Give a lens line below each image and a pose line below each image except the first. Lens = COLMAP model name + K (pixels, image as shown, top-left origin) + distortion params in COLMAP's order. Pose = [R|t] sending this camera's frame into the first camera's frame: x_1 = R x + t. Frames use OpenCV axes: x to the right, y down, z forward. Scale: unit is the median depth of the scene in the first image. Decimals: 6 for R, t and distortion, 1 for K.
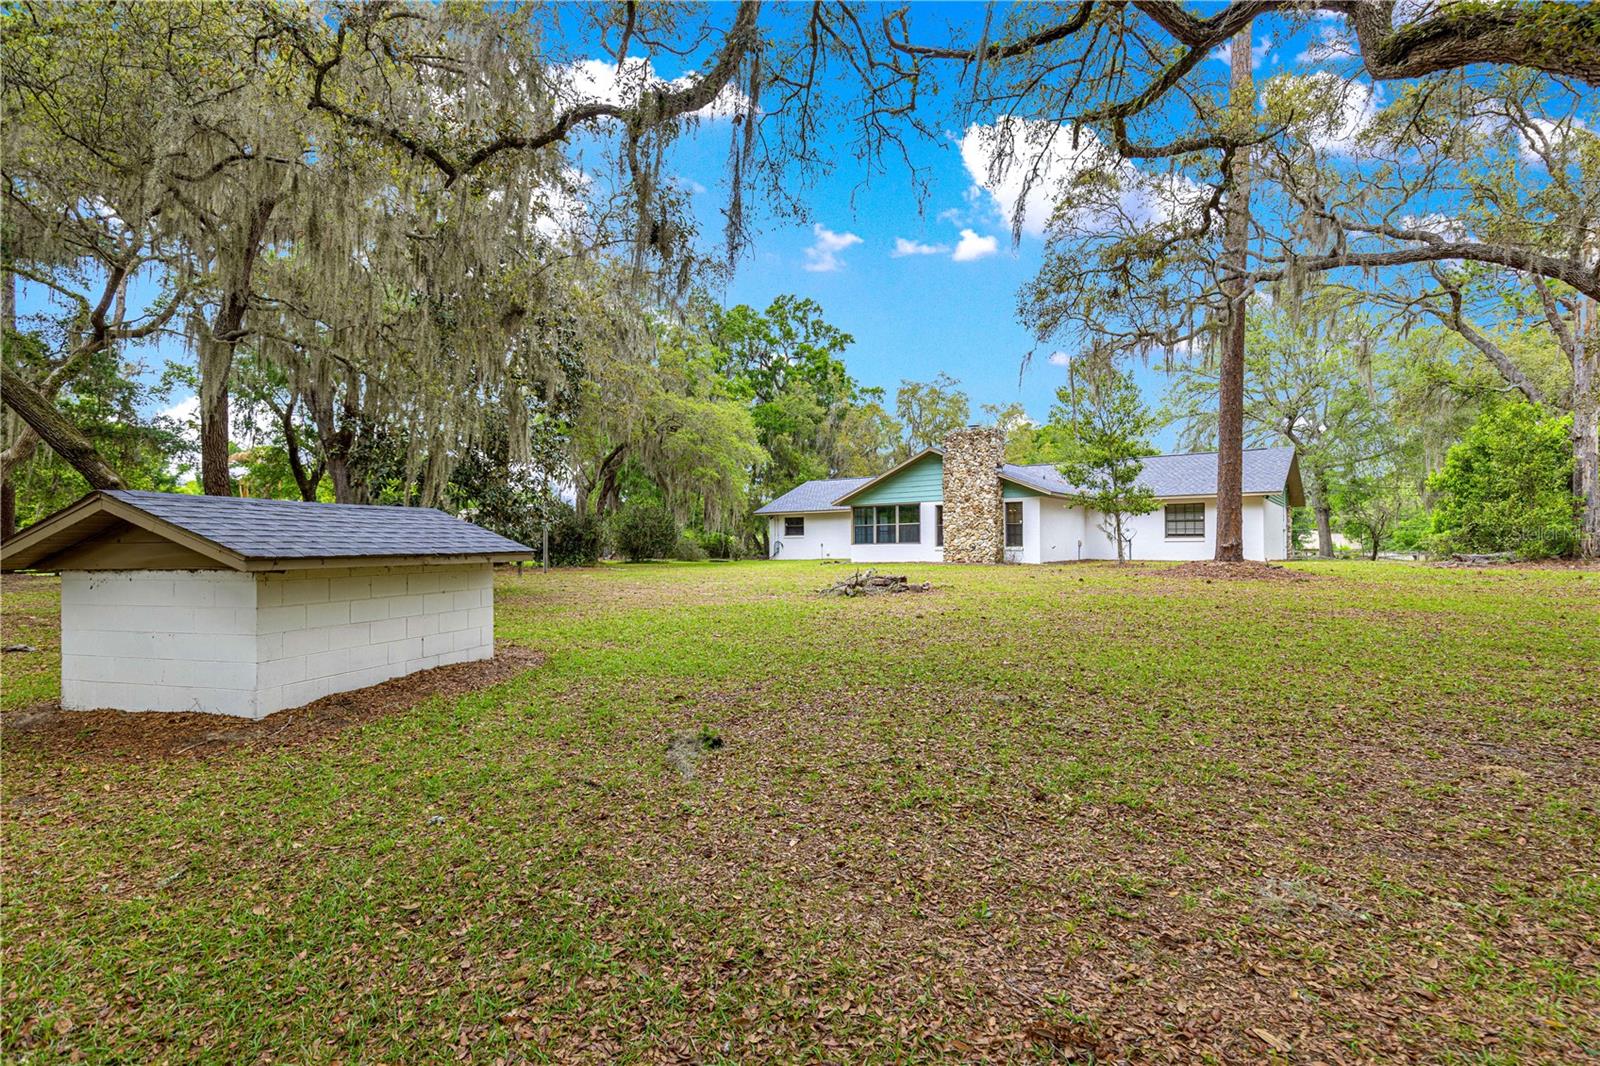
lens RADIAL K [[718.2, 0, 805.1], [0, 718.2, 542.9], [0, 0, 1]] dist [0.014177, -0.000510]
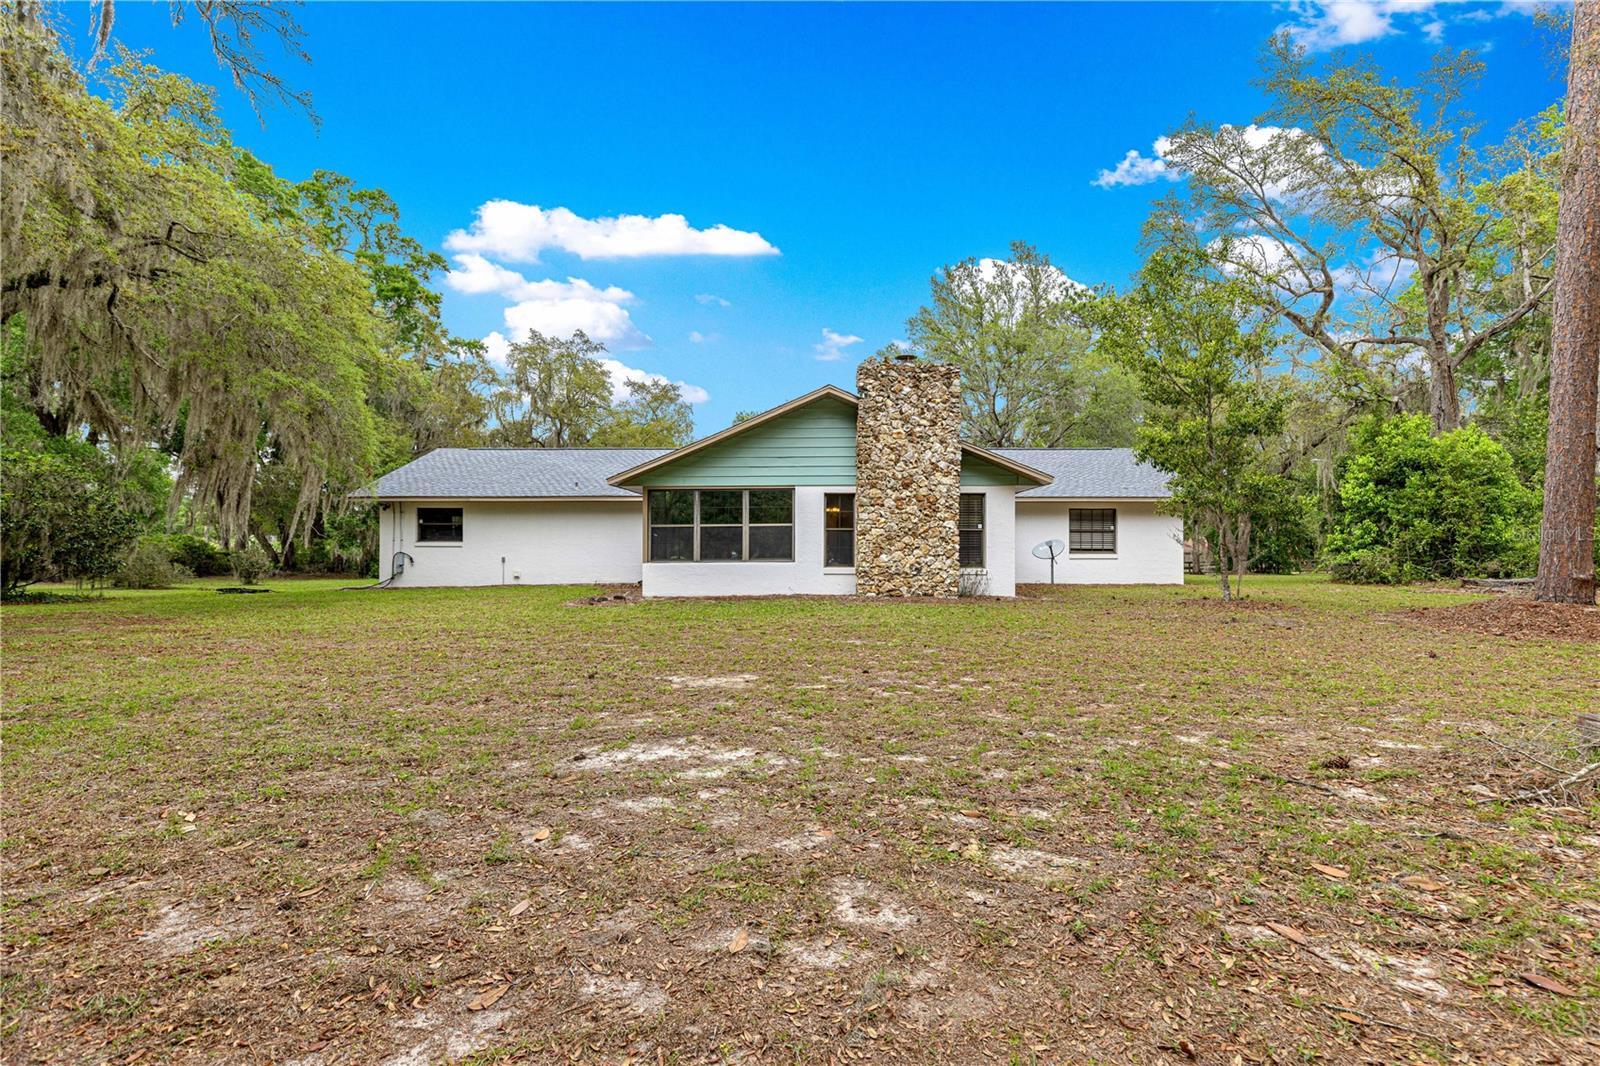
lens RADIAL K [[718.2, 0, 805.1], [0, 718.2, 542.9], [0, 0, 1]] dist [0.014177, -0.000510]
pose [[0.809095, 0.014206, 0.587507, -0.156525], [-0.007735, 0.999879, -0.013524, -0.006039], [-0.587627, 0.006398, 0.809106, 0.553461]]
